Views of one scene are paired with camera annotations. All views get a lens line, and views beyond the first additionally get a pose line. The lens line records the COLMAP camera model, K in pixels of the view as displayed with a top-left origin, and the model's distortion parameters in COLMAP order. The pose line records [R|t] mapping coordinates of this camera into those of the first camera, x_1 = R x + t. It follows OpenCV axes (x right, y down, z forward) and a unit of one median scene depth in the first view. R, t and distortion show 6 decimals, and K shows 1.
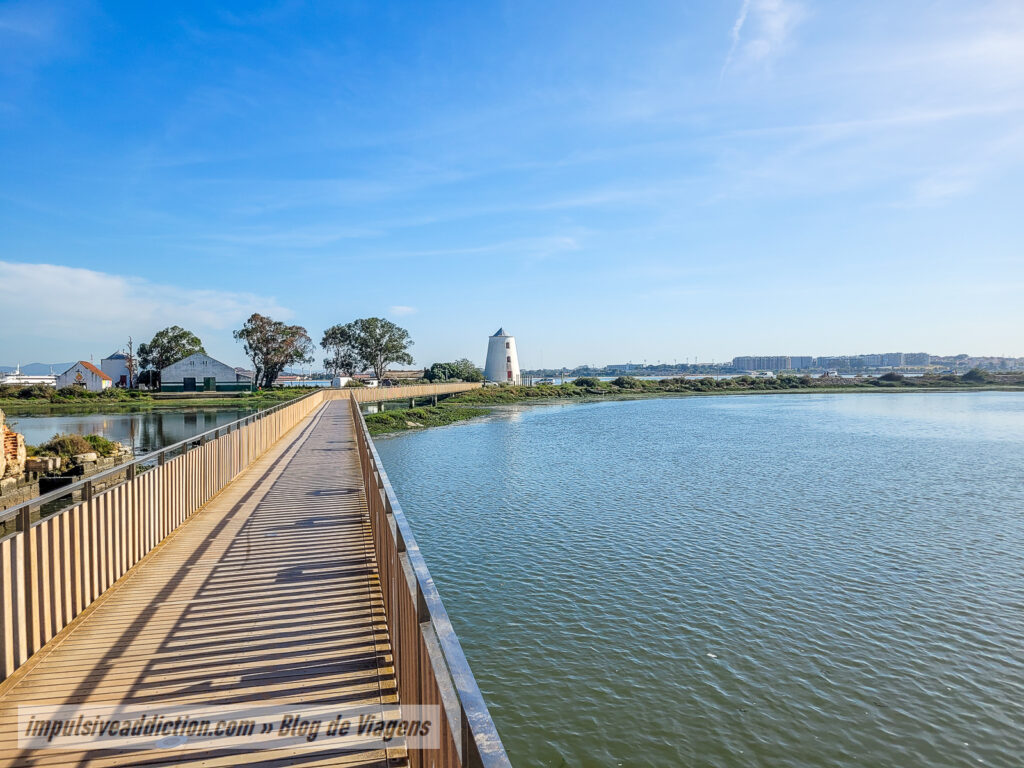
lens RADIAL K [[751.1, 0, 504.8], [0, 751.1, 400.0], [0, 0, 1]] dist [0.048761, -0.040635]
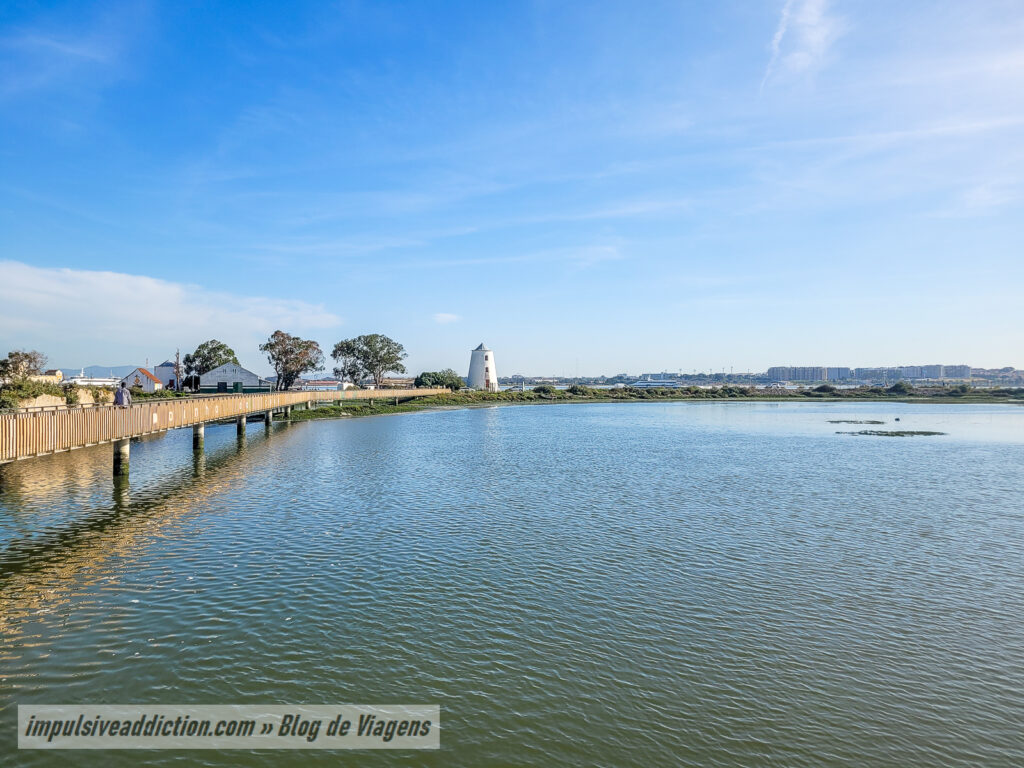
lens RADIAL K [[751.1, 0, 509.9], [0, 751.1, 389.9], [0, 0, 1]] dist [0.048761, -0.040635]
pose [[0.998801, 0.012376, -0.047369, 0.097935], [-0.013459, 0.999653, -0.022625, 0.004435], [0.047072, 0.023235, 0.998621, -0.189700]]
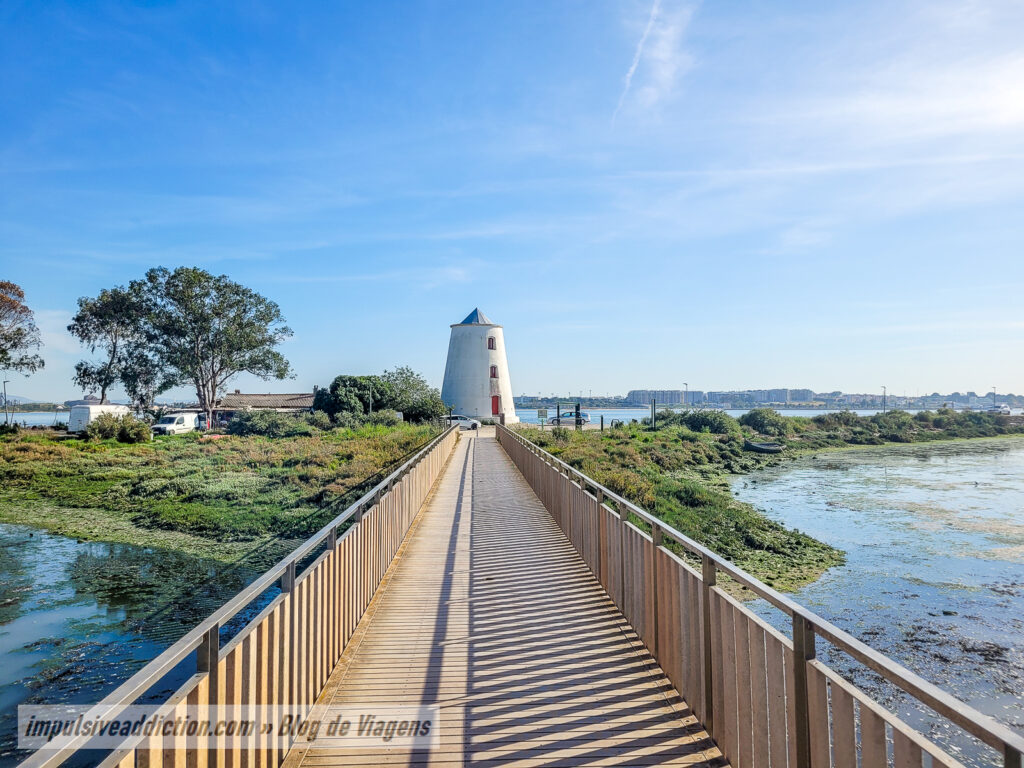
lens RADIAL K [[751.1, 0, 511.3], [0, 751.1, 382.8], [0, 0, 1]] dist [0.048761, -0.040635]
pose [[0.988403, 0.014552, 0.151153, -0.056913], [-0.004671, 0.997841, -0.065517, -0.015247], [-0.151780, 0.064051, 0.986337, 0.515997]]
